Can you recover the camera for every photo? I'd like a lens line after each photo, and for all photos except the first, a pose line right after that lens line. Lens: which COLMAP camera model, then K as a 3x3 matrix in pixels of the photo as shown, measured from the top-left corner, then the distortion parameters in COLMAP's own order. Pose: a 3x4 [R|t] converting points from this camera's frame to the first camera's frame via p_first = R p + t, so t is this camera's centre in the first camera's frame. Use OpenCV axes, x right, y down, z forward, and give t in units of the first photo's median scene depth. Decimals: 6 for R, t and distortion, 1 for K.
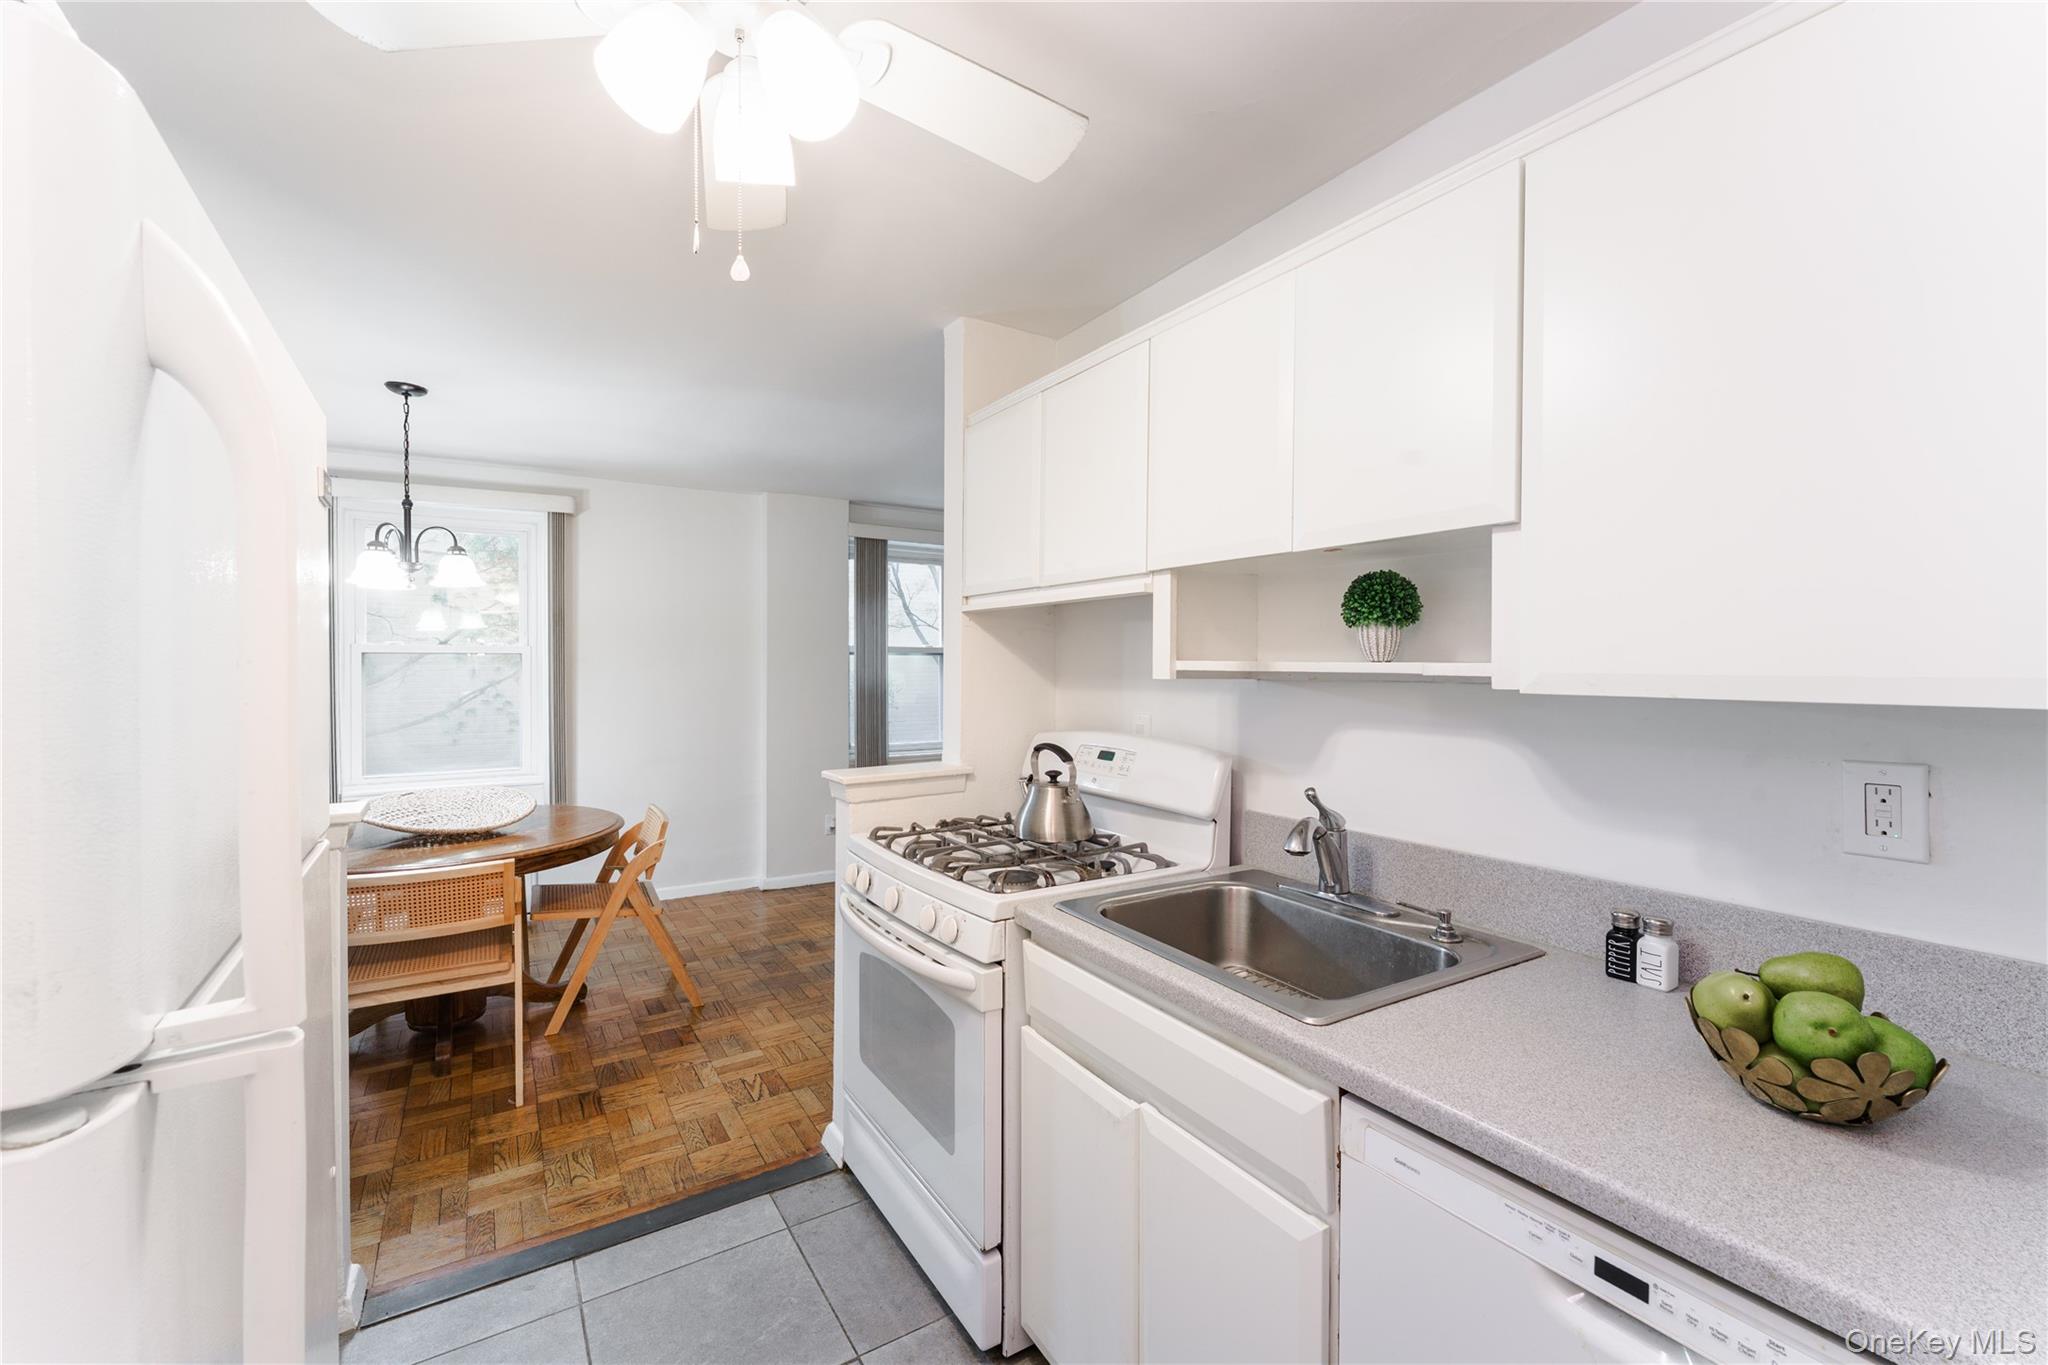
lens RADIAL K [[839.1, 0, 1011.4], [0, 839.1, 671.7], [0, 0, 1]] dist [-0.000105, -0.000017]
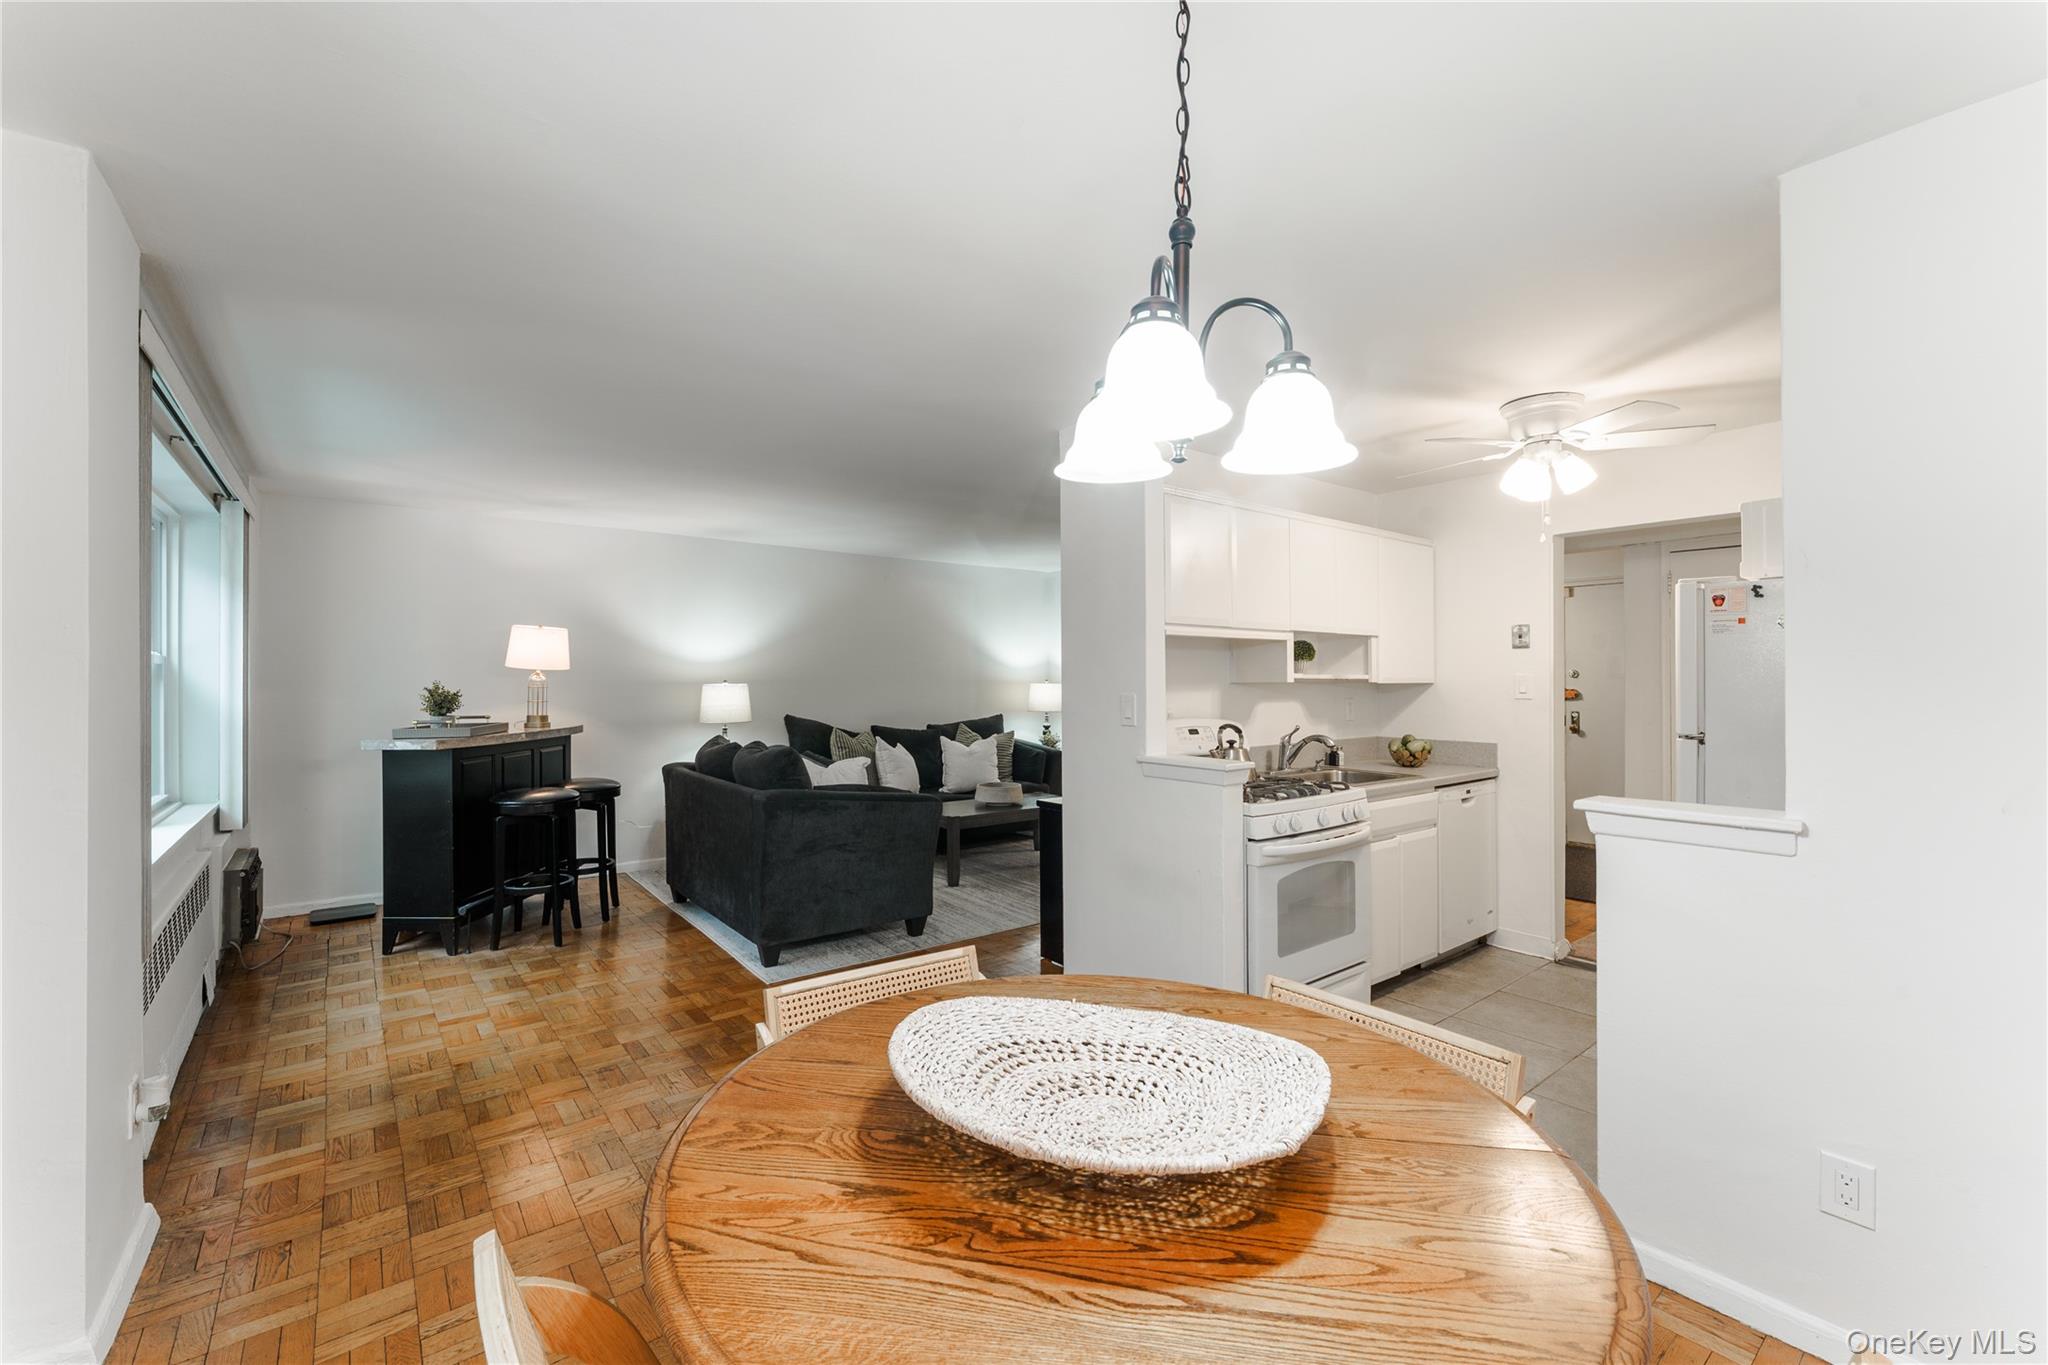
lens RADIAL K [[839.1, 0, 1011.4], [0, 839.1, 671.7], [0, 0, 1]] dist [-0.000105, -0.000017]
pose [[-0.113689, 0.005601, 0.993501, -1.840270], [0.012852, 0.999909, -0.004166, -0.018405], [-0.993433, 0.012295, -0.113751, 1.922928]]
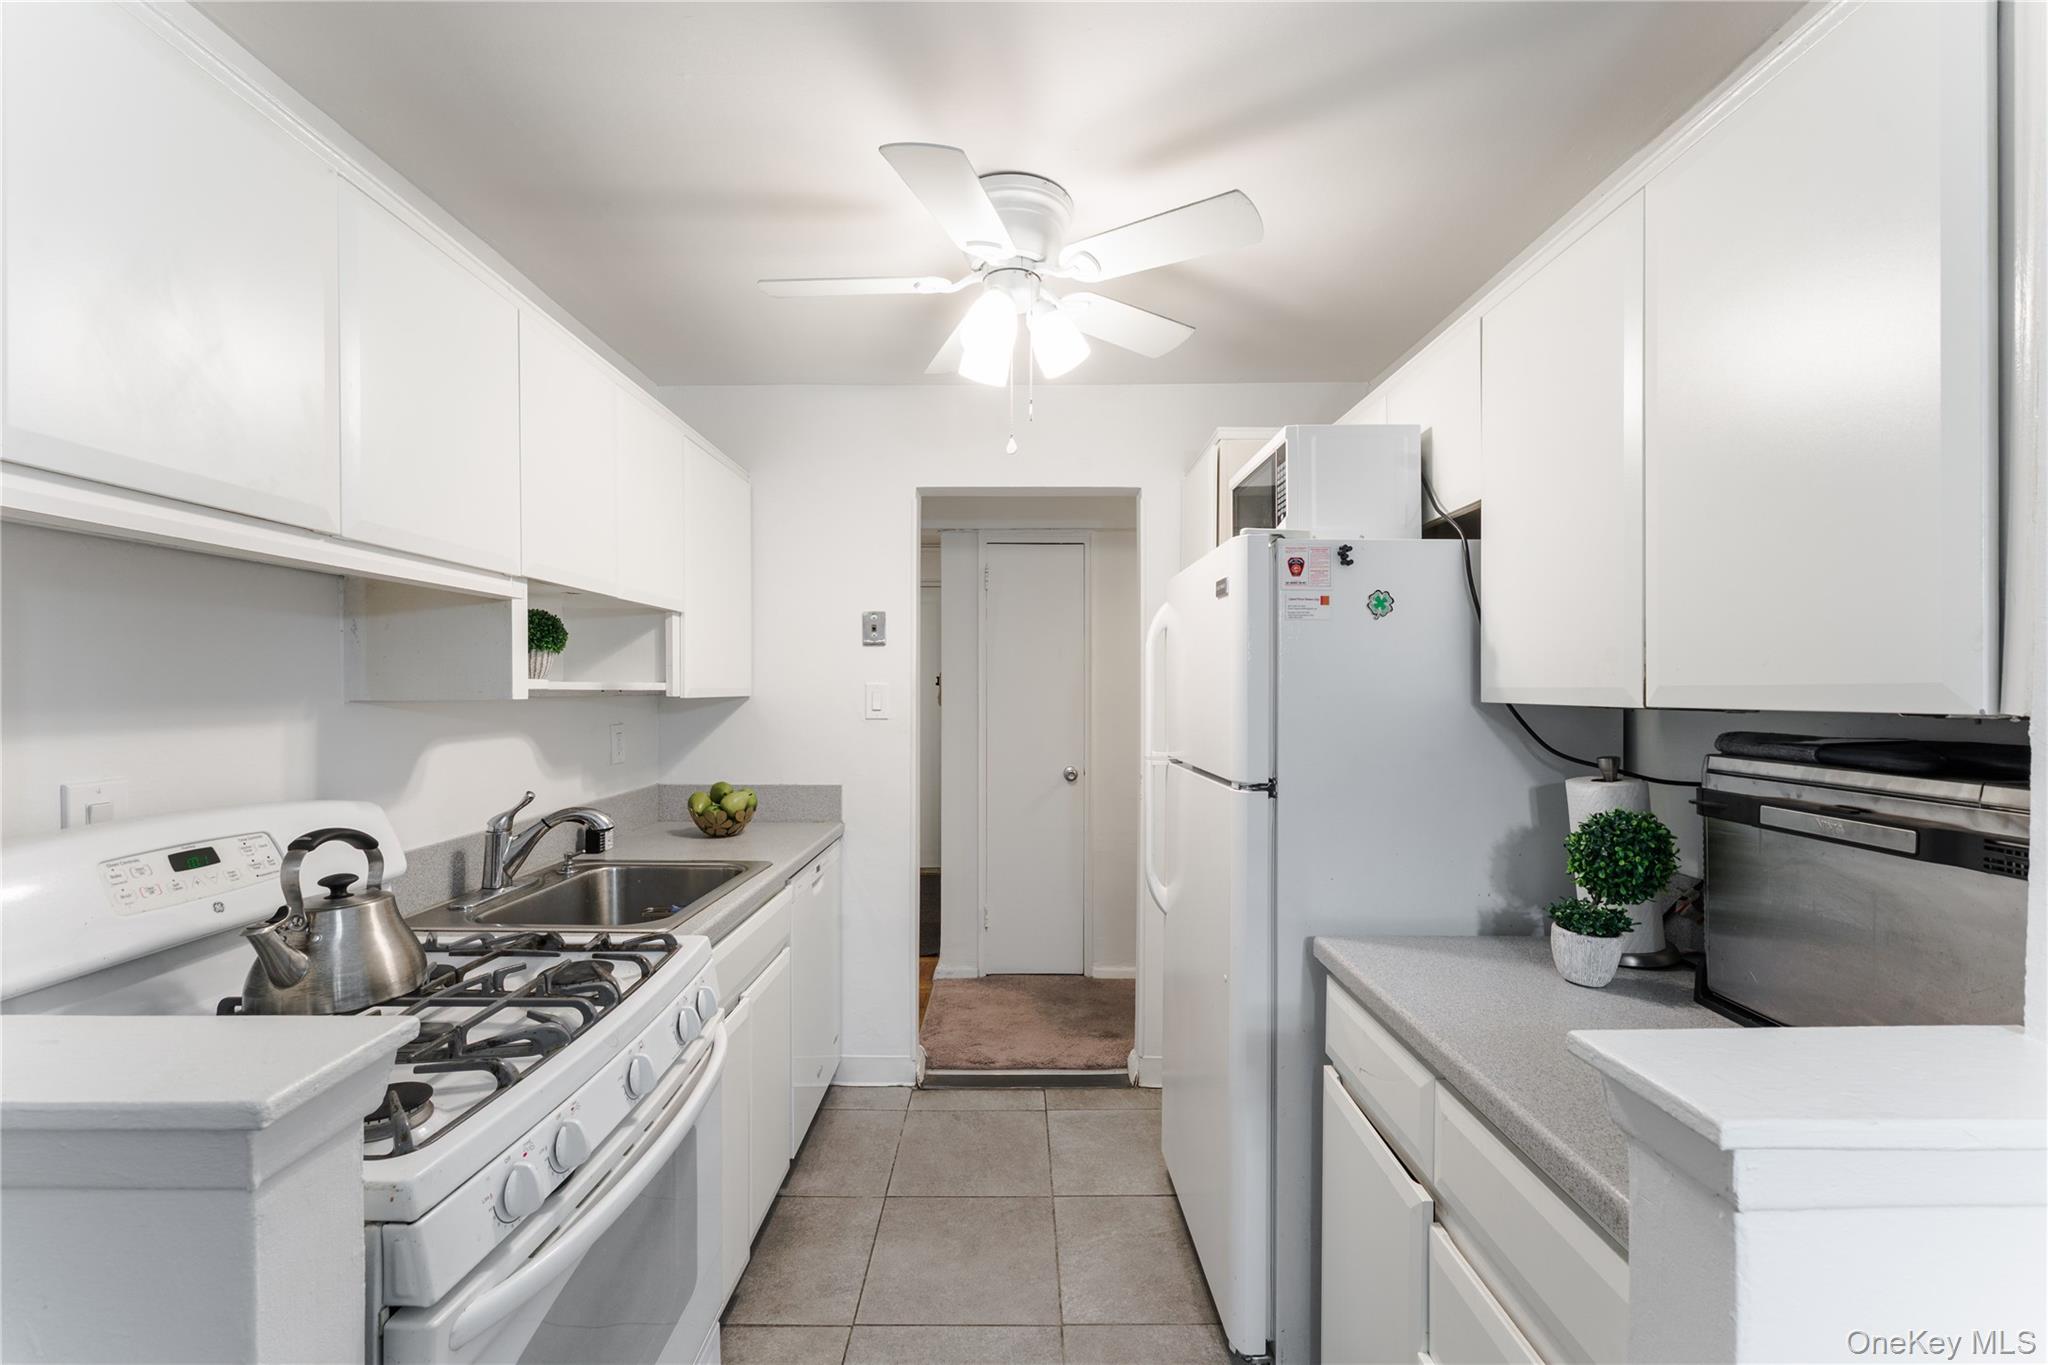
lens RADIAL K [[847.5, 0, 1024.0], [0, 847.5, 682.5], [0, 0, 1]] dist [0.000527, -0.000165]
pose [[-0.849415, 0.000278, 0.527725, -0.744500], [0.003597, 0.999980, 0.005263, -0.011804], [-0.527713, 0.006369, -0.849399, 1.466375]]
